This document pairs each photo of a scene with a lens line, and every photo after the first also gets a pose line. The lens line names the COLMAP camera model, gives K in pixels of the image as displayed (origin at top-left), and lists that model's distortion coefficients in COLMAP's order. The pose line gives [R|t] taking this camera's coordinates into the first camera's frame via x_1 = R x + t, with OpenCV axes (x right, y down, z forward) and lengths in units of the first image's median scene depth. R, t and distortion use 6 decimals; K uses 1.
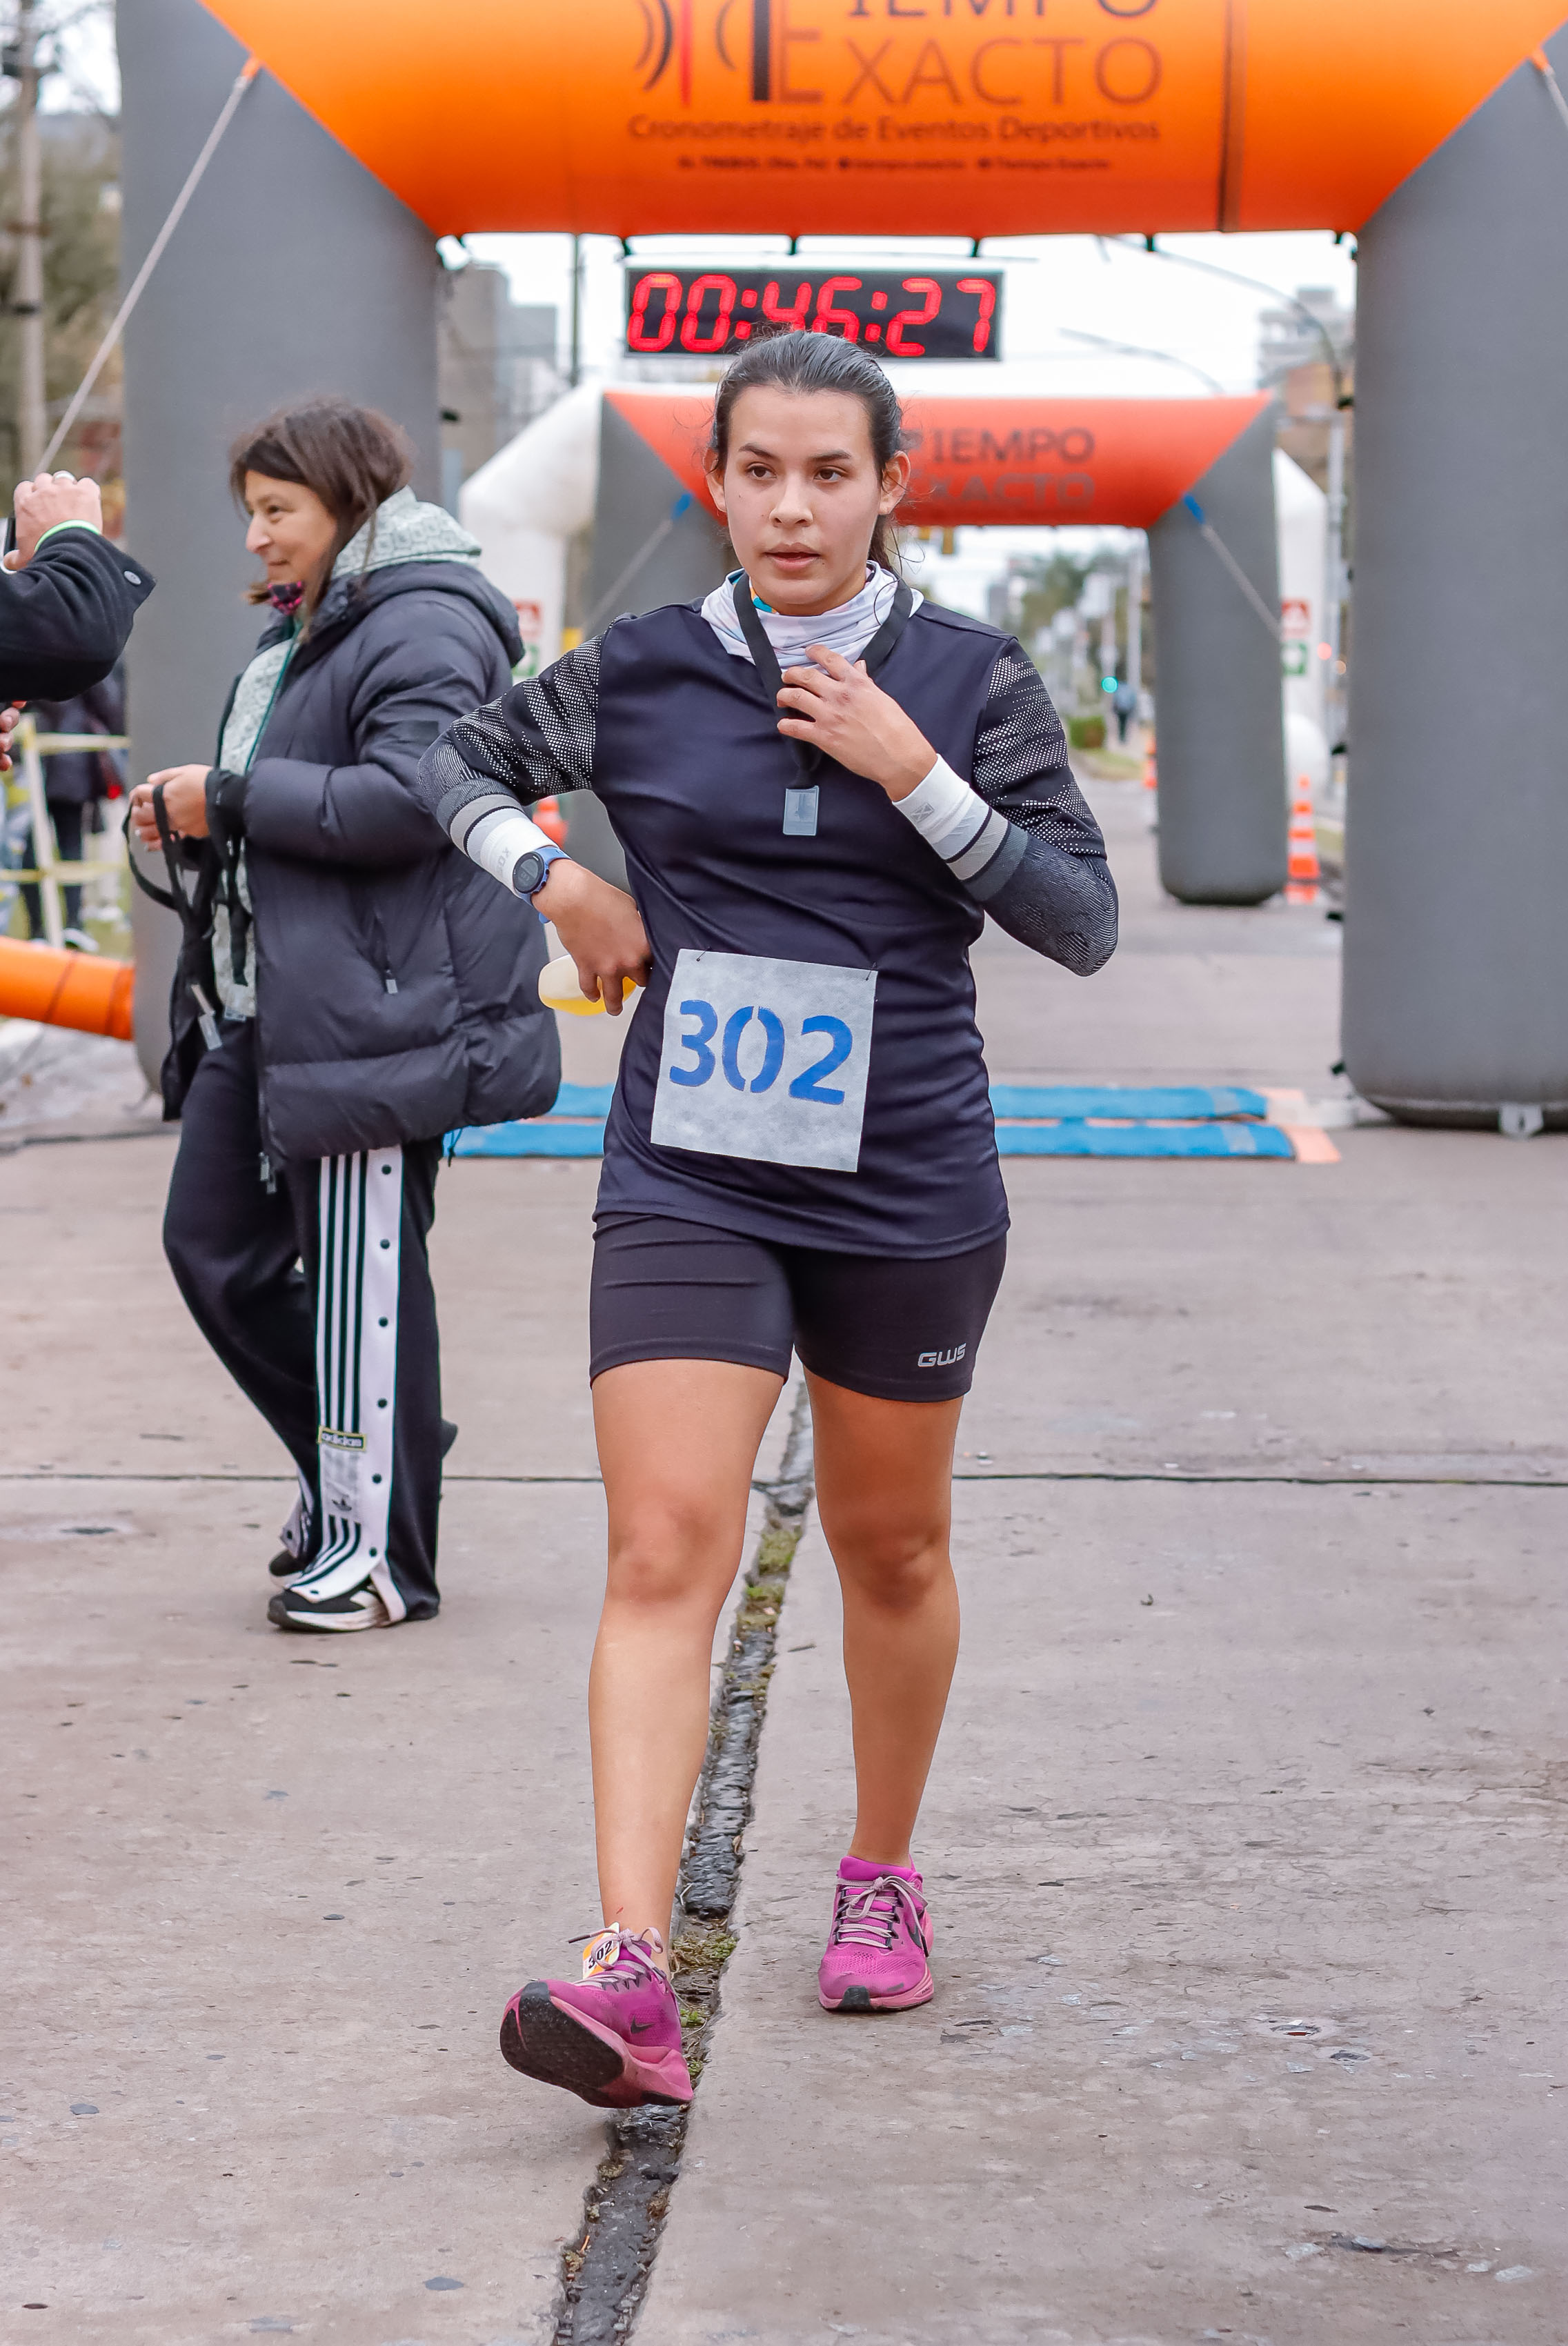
lens RADIAL K [[5565.4, 0, 771.9], [0, 5565.4, 1180.2], [0, 0, 1]] dist [0.002909, 0.000000]
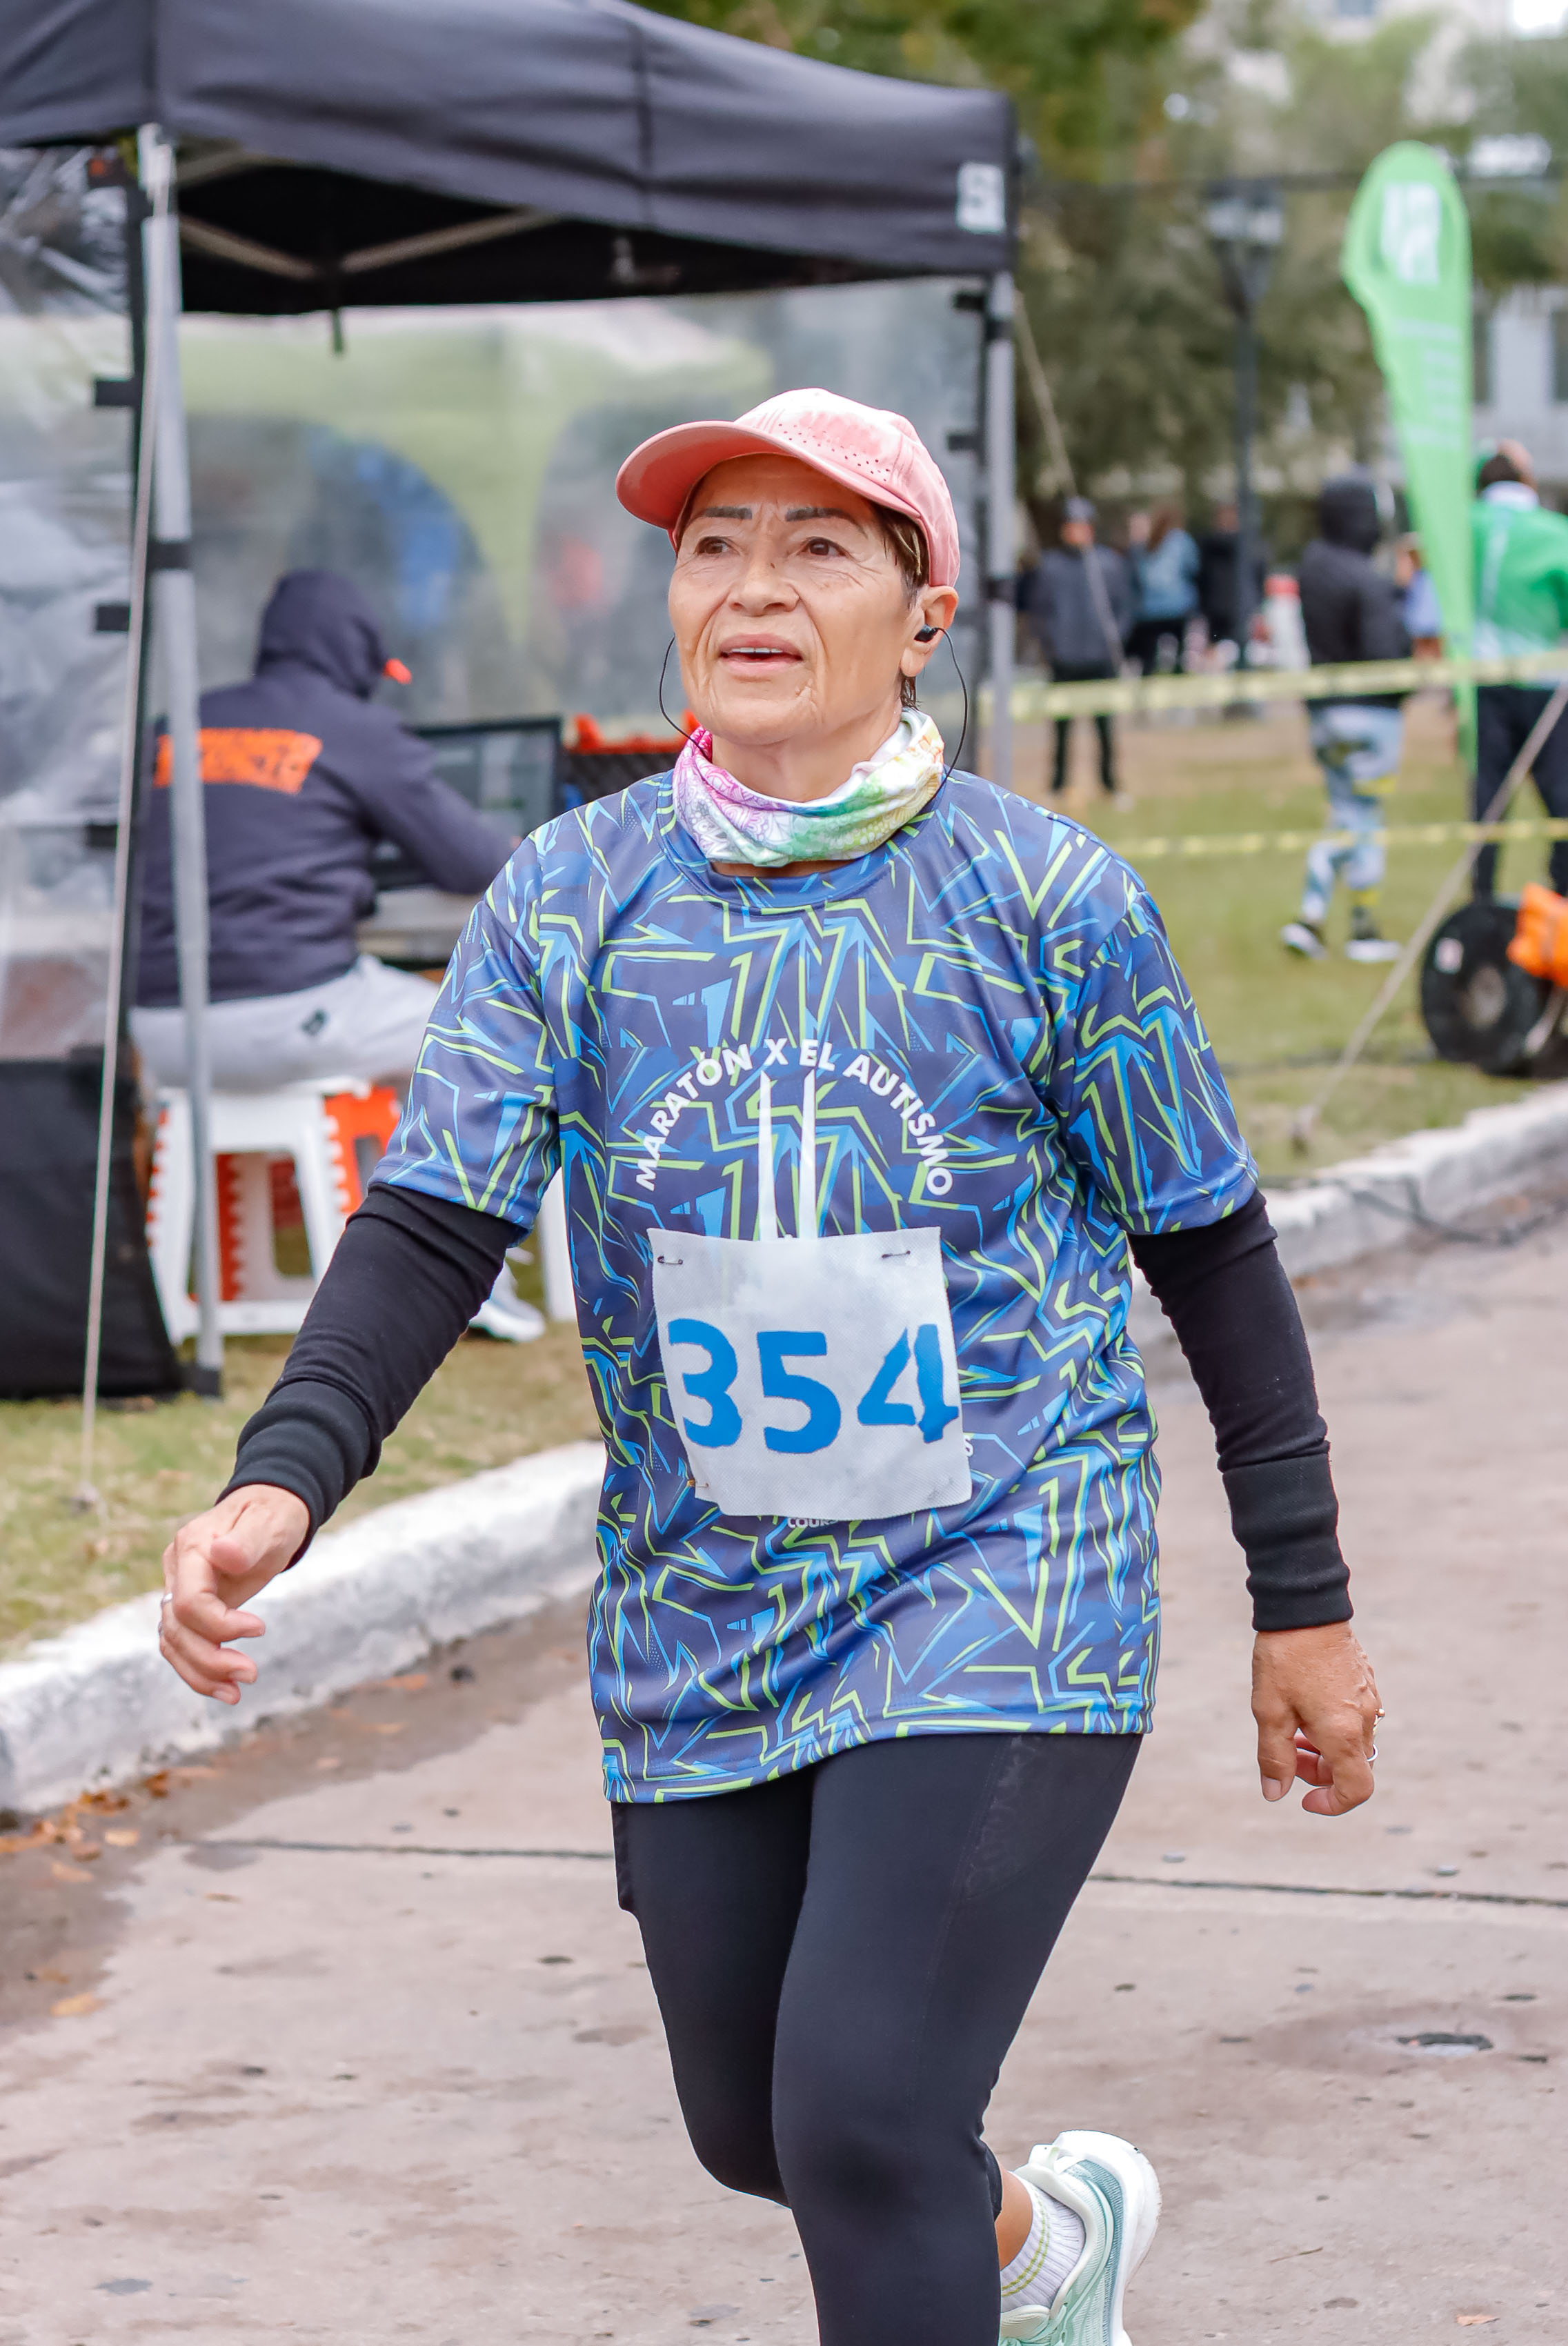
lens RADIAL K [[5565.4, 0, 774.7], [0, 5565.4, 1179.6], [0, 0, 1]] dist [0.002909, 0.000000]
pose [[0.938184, 0.007021, -0.346065, 0.010205], [0.000412, 0.999771, 0.021403, -0.023454], [0.346136, -0.020222, 0.937966, 0.208979]]
